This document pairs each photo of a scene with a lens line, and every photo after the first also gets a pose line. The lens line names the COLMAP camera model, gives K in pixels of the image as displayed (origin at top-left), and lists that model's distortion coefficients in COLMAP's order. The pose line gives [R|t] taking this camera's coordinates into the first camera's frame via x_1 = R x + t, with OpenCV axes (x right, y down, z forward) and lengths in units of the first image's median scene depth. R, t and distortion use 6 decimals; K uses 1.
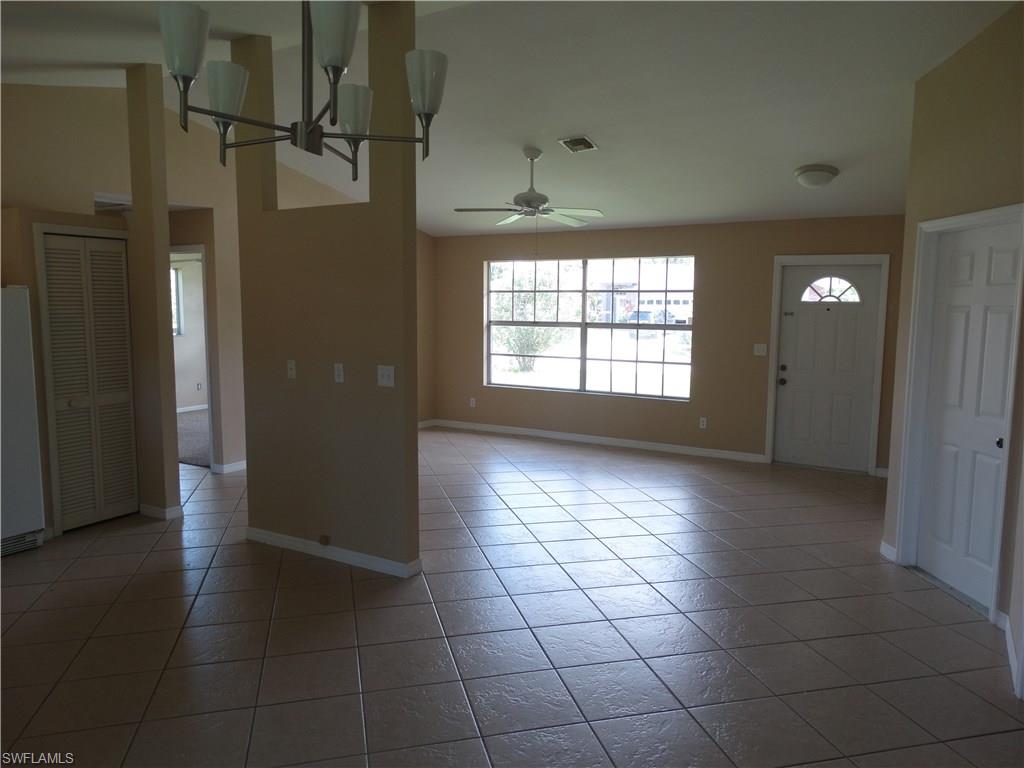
lens RADIAL K [[718.3, 0, 512.0], [0, 718.3, 384.0], [0, 0, 1]] dist [-0.017871, 0.005807]
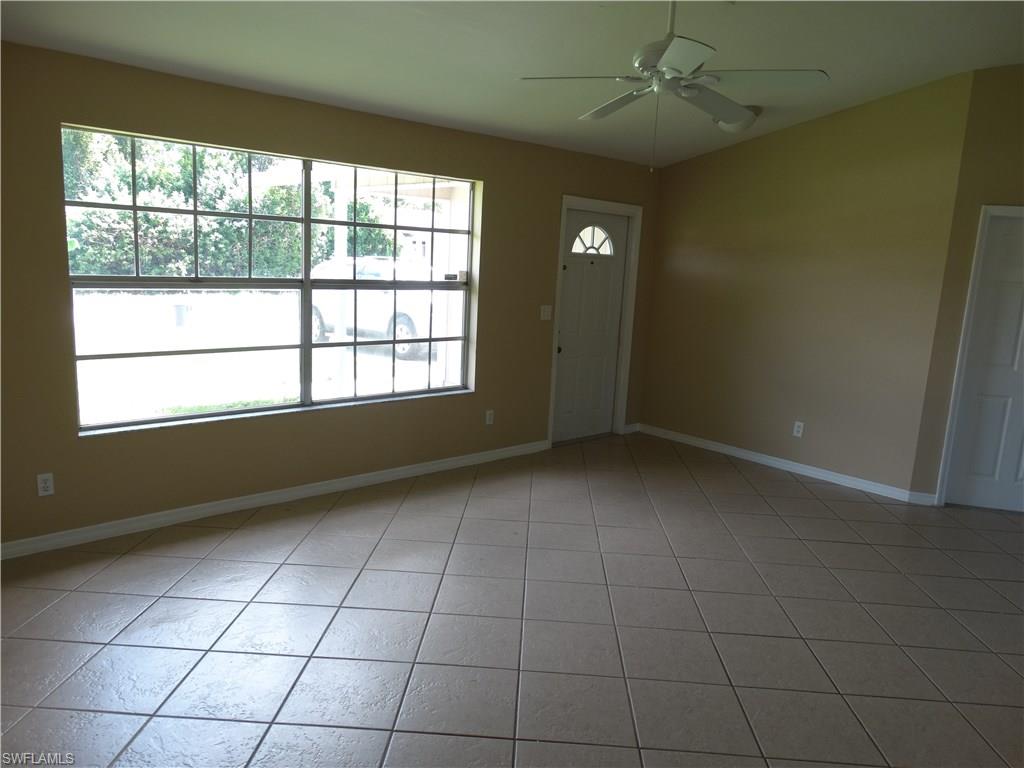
lens RADIAL K [[718.3, 0, 512.0], [0, 718.3, 384.0], [0, 0, 1]] dist [-0.017871, 0.005807]
pose [[0.272720, -0.159557, 0.948770, -0.413528], [0.064980, 0.986955, 0.147300, -0.085018], [-0.959897, 0.021479, 0.279530, 0.773225]]
